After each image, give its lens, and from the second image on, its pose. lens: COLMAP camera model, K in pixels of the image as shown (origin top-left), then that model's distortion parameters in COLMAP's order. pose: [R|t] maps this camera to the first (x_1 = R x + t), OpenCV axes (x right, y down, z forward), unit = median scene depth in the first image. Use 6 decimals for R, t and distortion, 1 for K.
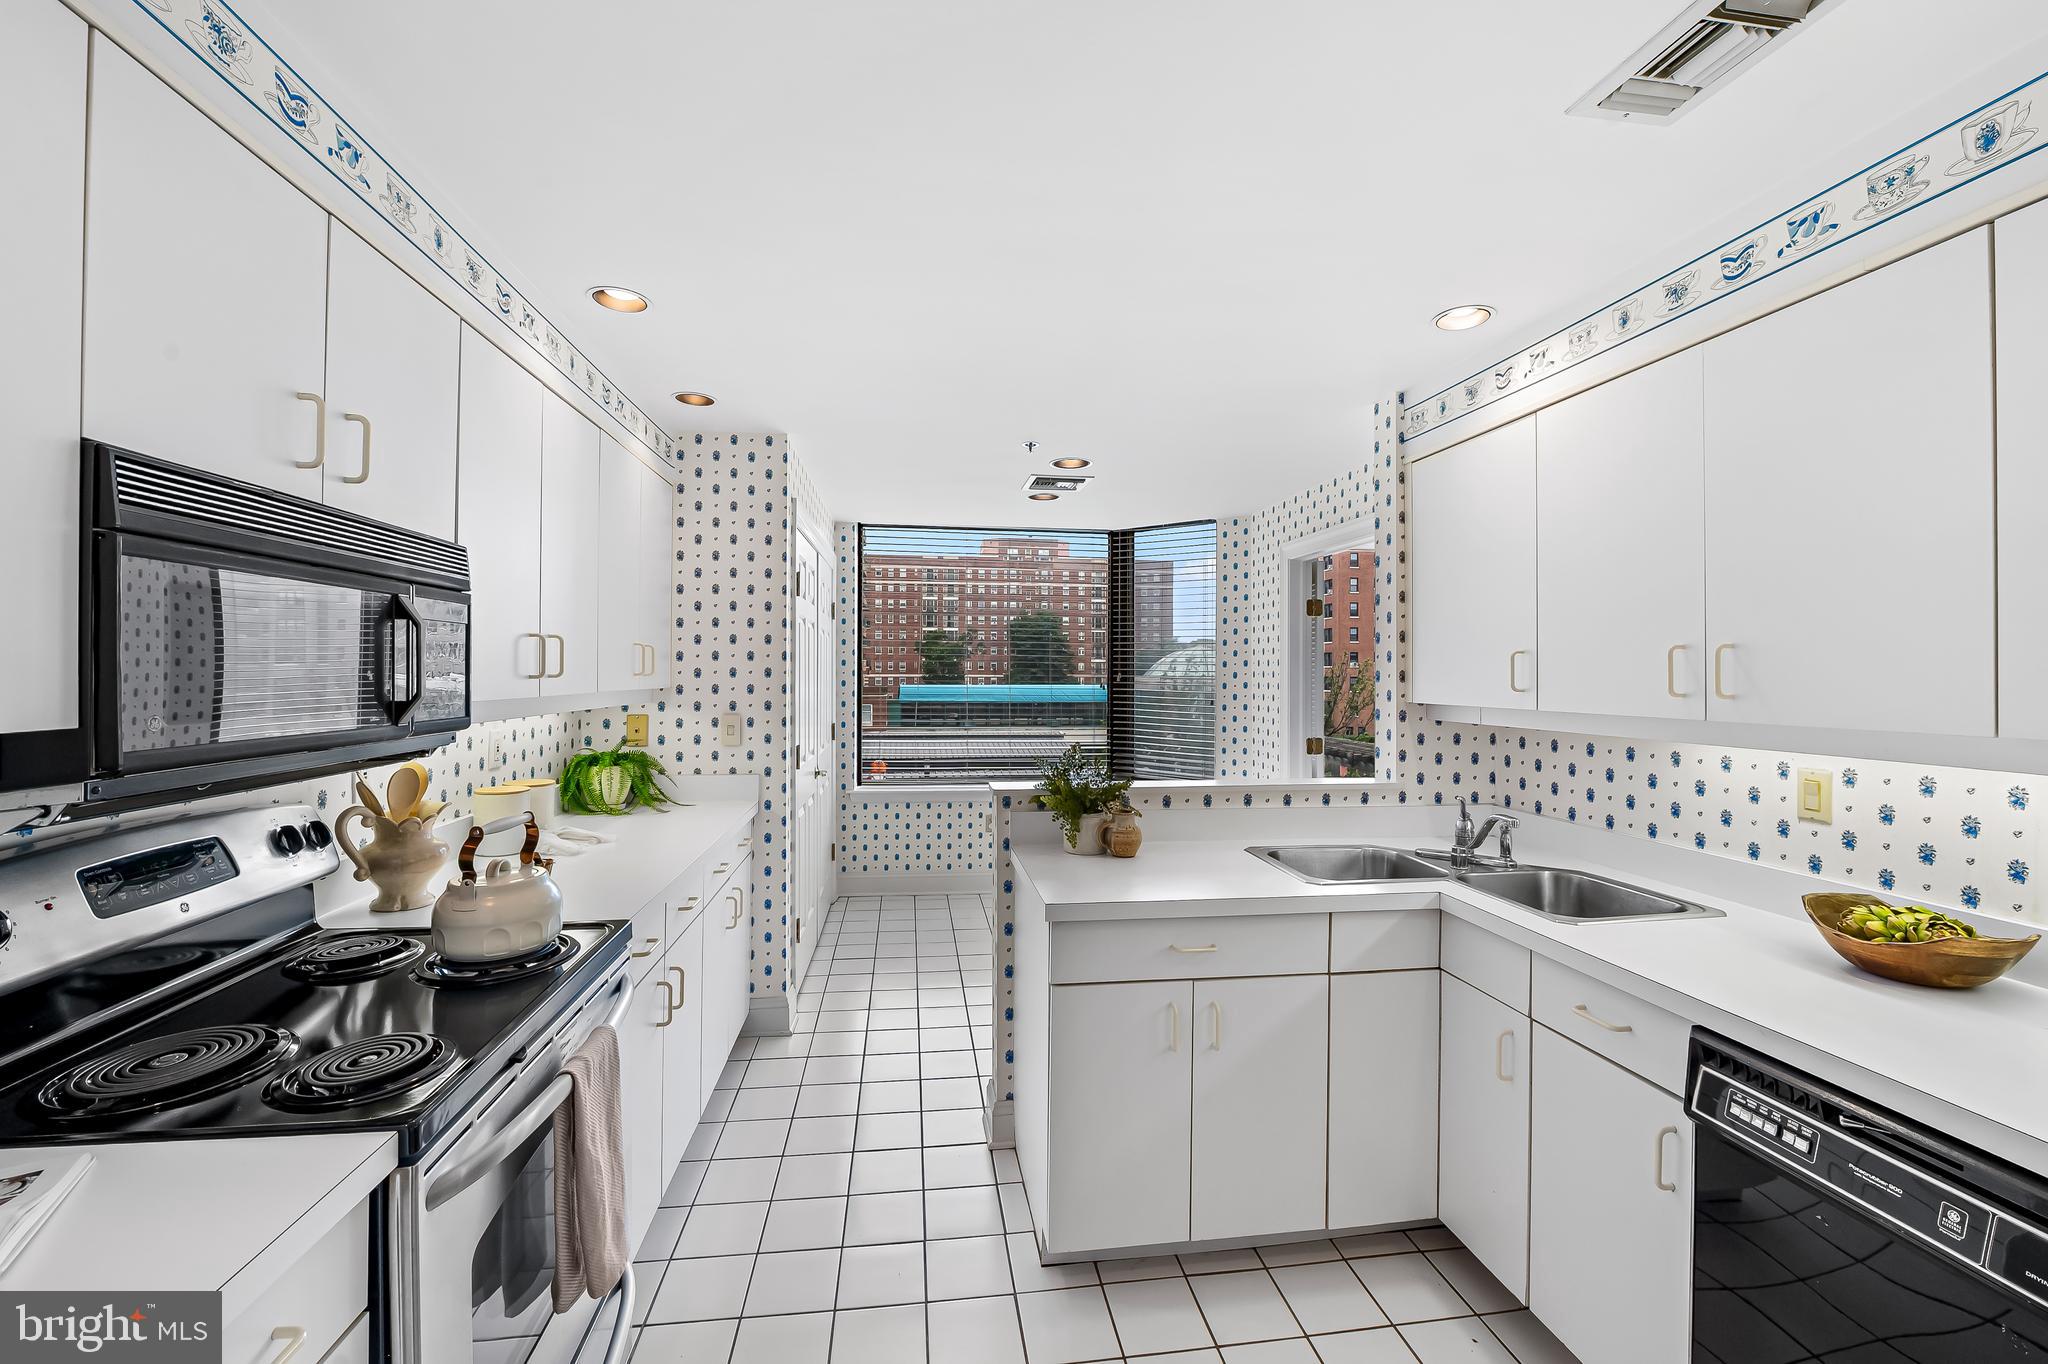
lens RADIAL K [[821.1, 0, 1024.2], [0, 821.1, 672.1], [0, 0, 1]] dist [-0.008871, -0.000761]
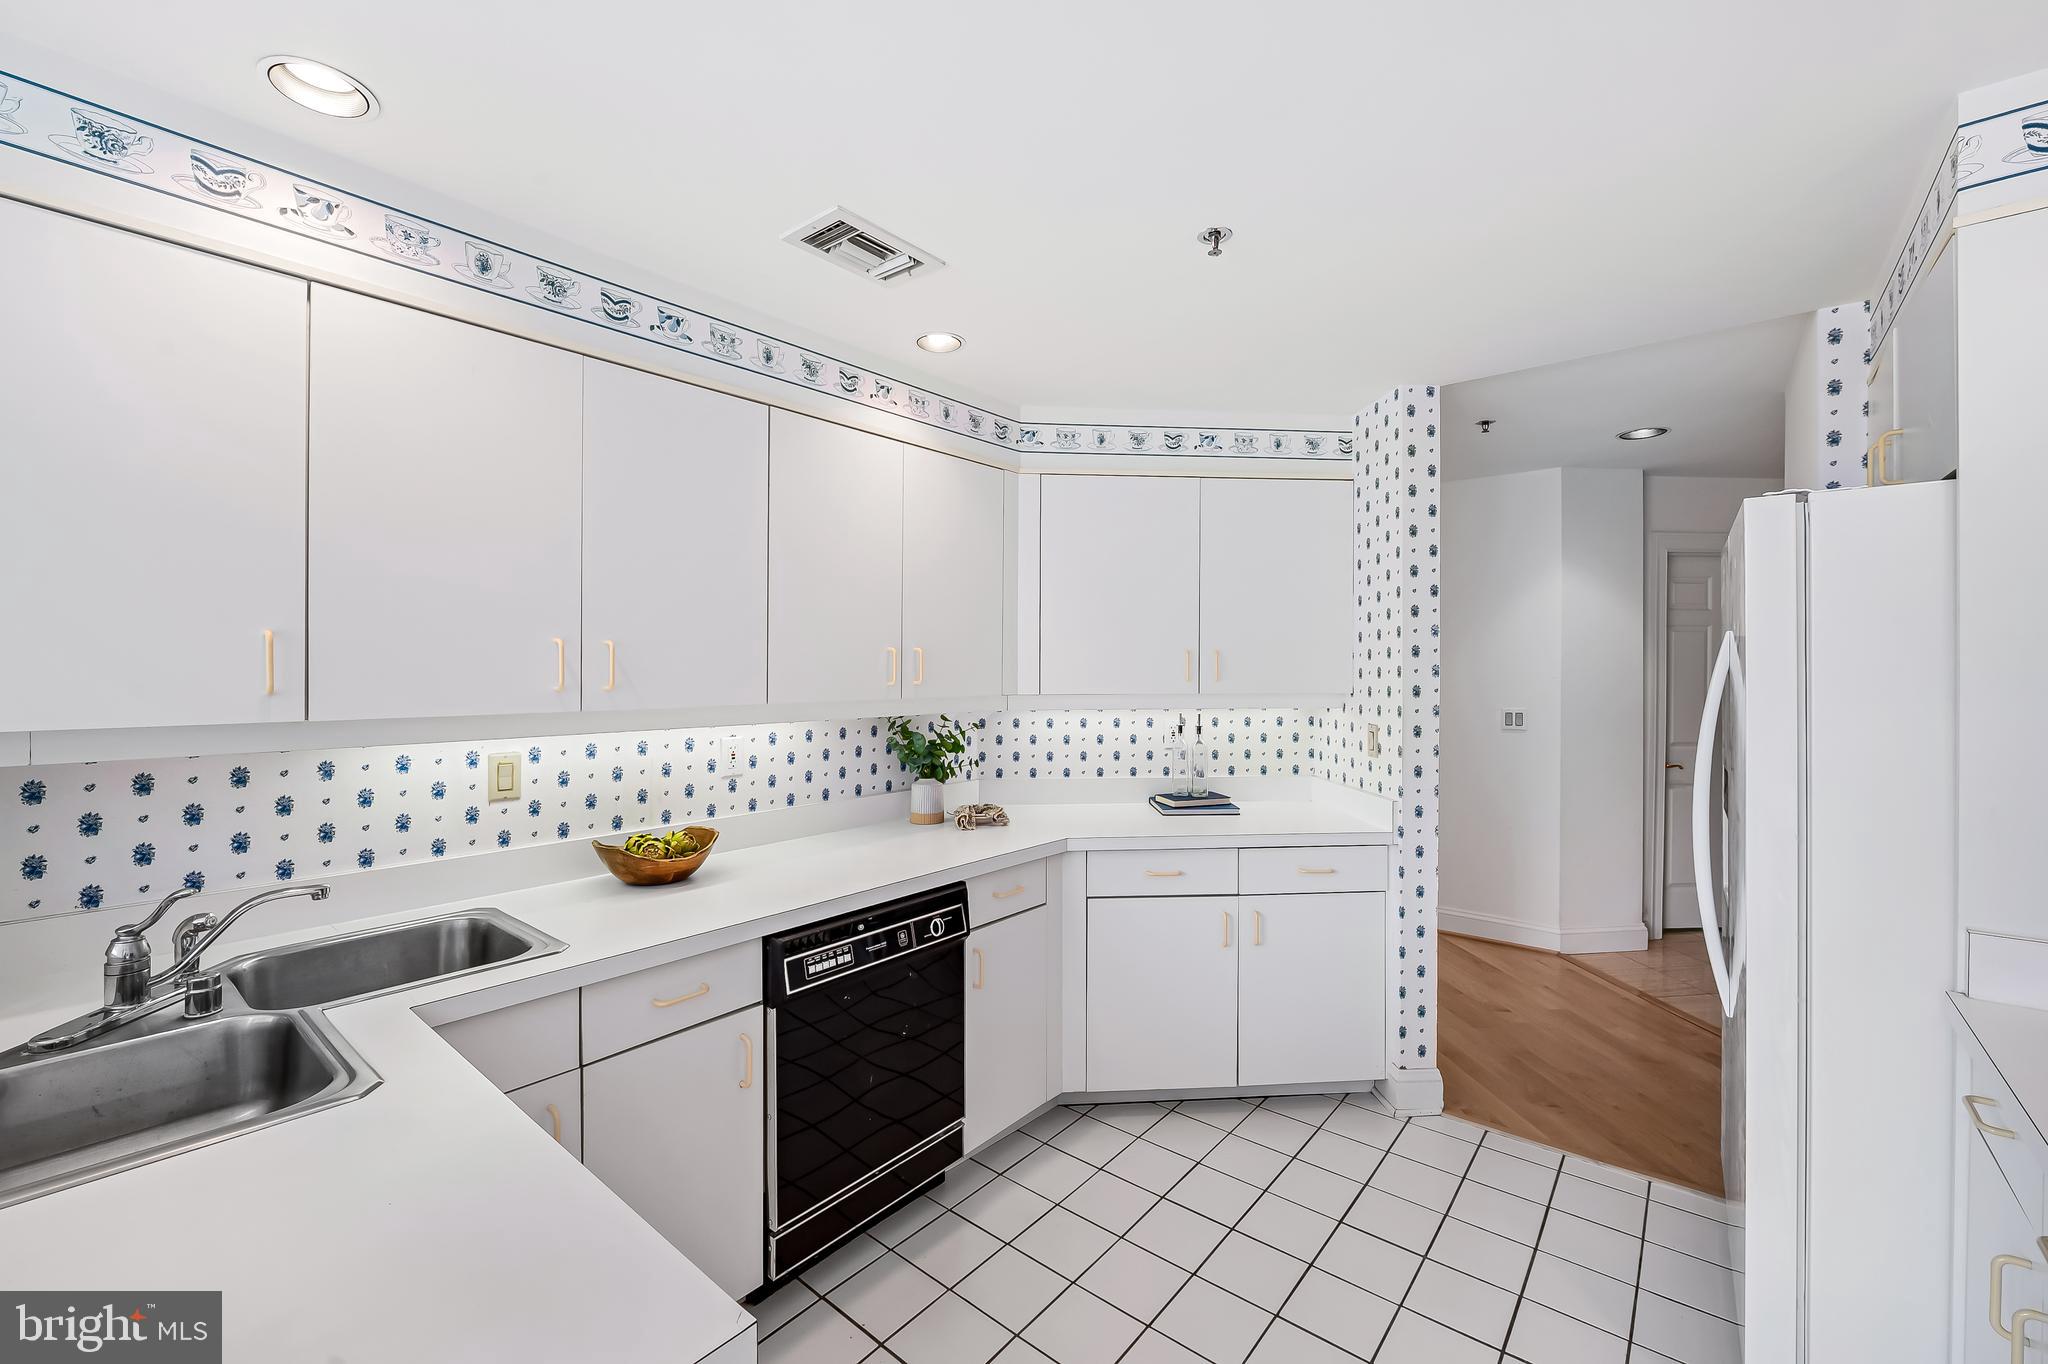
lens RADIAL K [[825.3, 0, 1024.1], [0, 825.3, 672.2], [0, 0, 1]] dist [-0.010289, -0.000363]
pose [[-0.669123, -0.008639, 0.743102, -0.184521], [-0.004781, 0.999962, 0.007320, -0.001176], [-0.743137, 0.001345, -0.669138, 0.679225]]
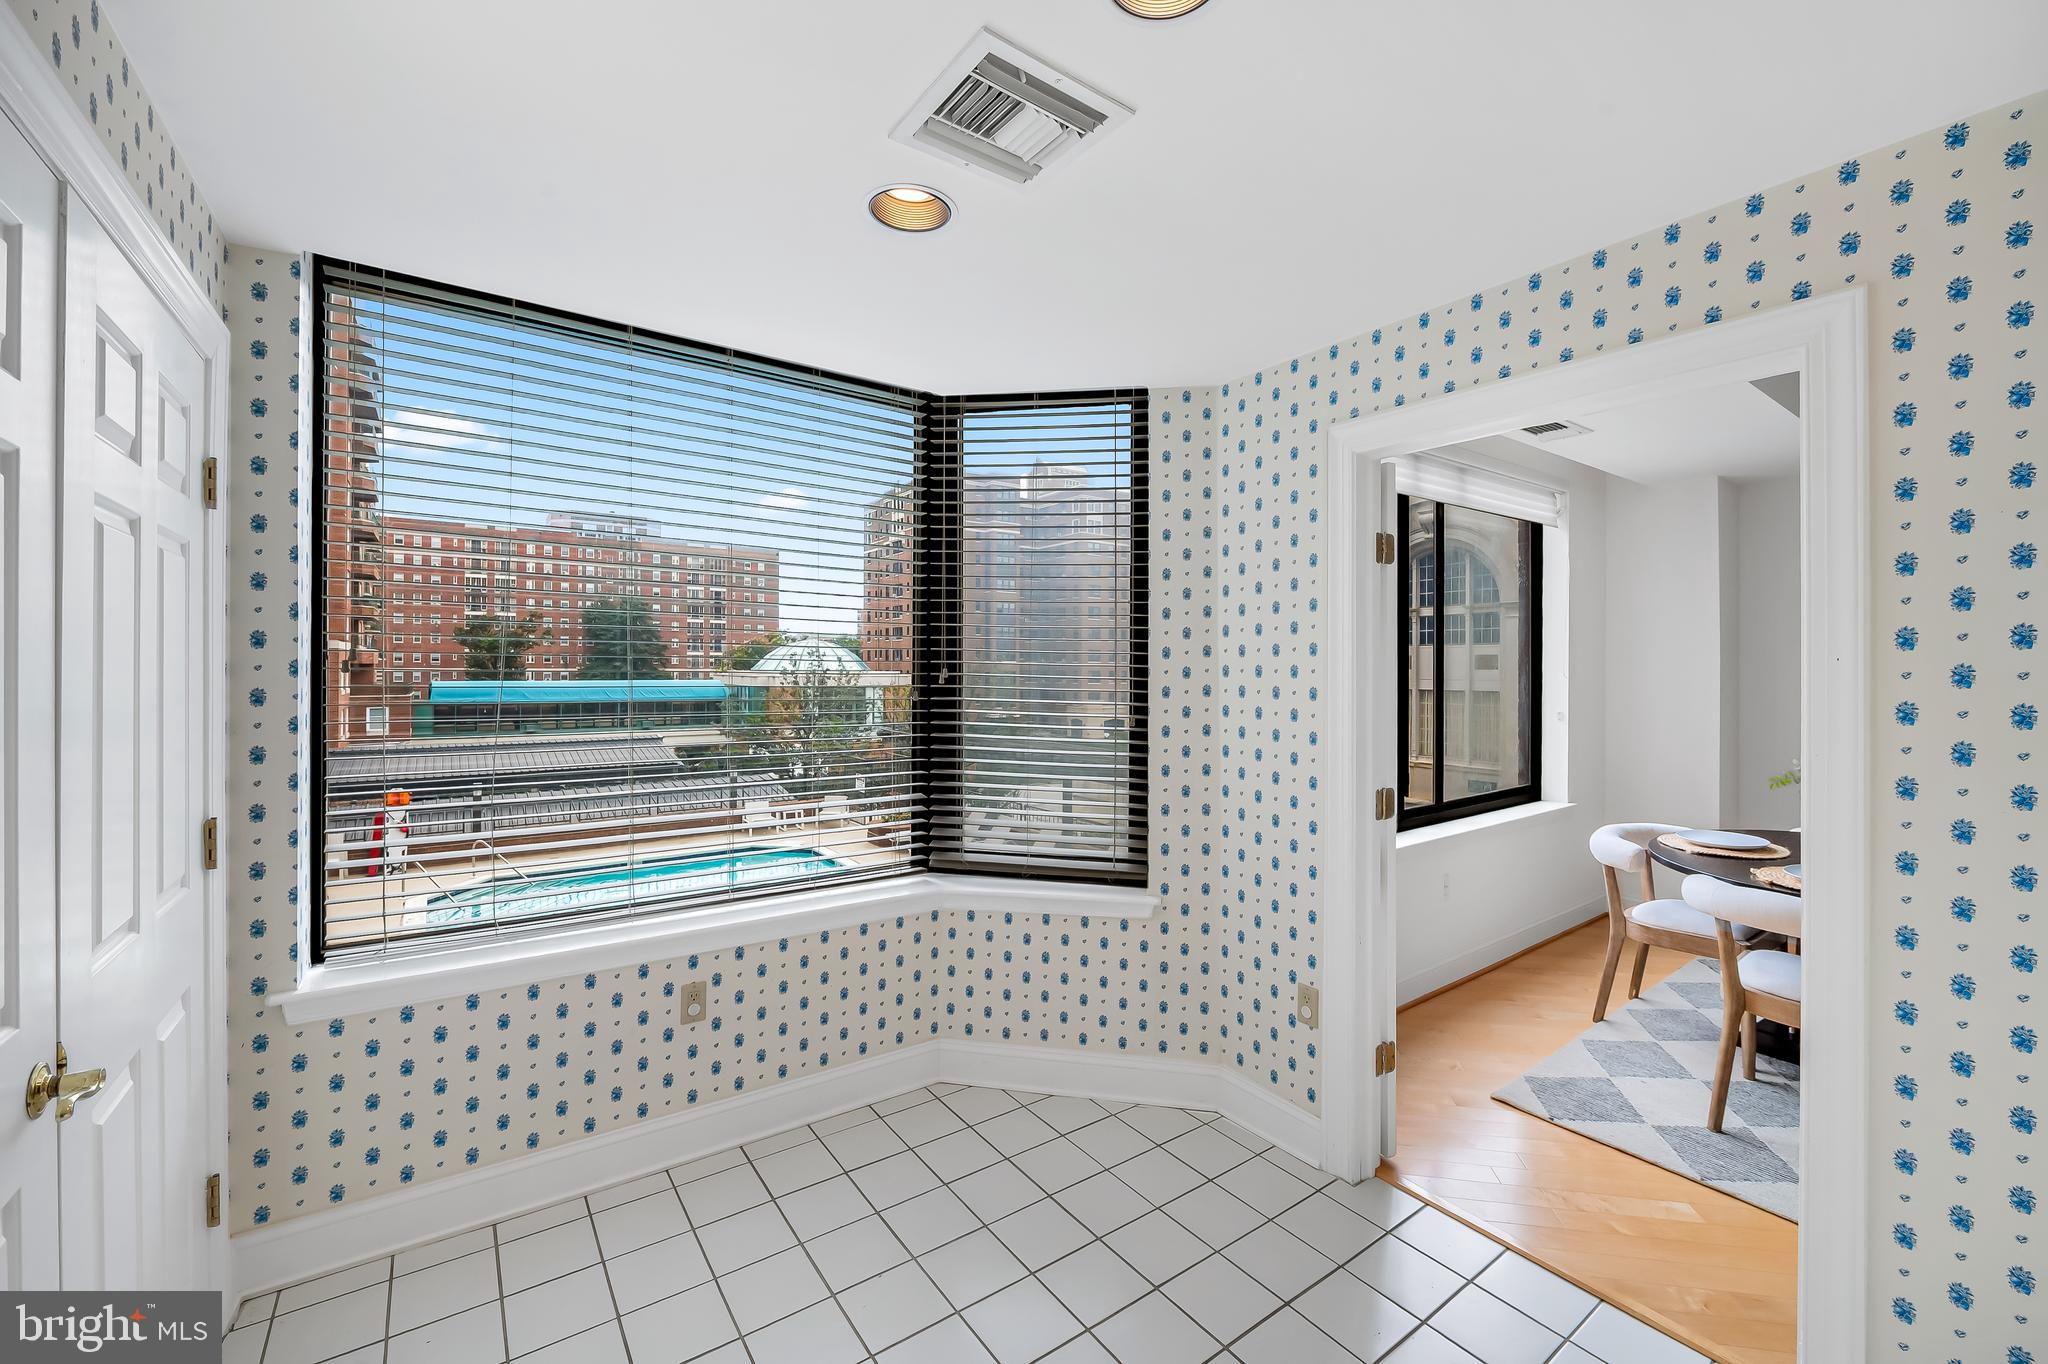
lens RADIAL K [[820.3, 0, 1035.4], [0, 820.3, 668.7], [0, 0, 1]] dist [-0.012111, 0.000055]
pose [[0.883316, 0.000256, 0.468777, -0.141339], [-0.001702, 0.999995, 0.002662, -0.000024], [-0.468774, -0.003150, 0.883312, 0.864930]]
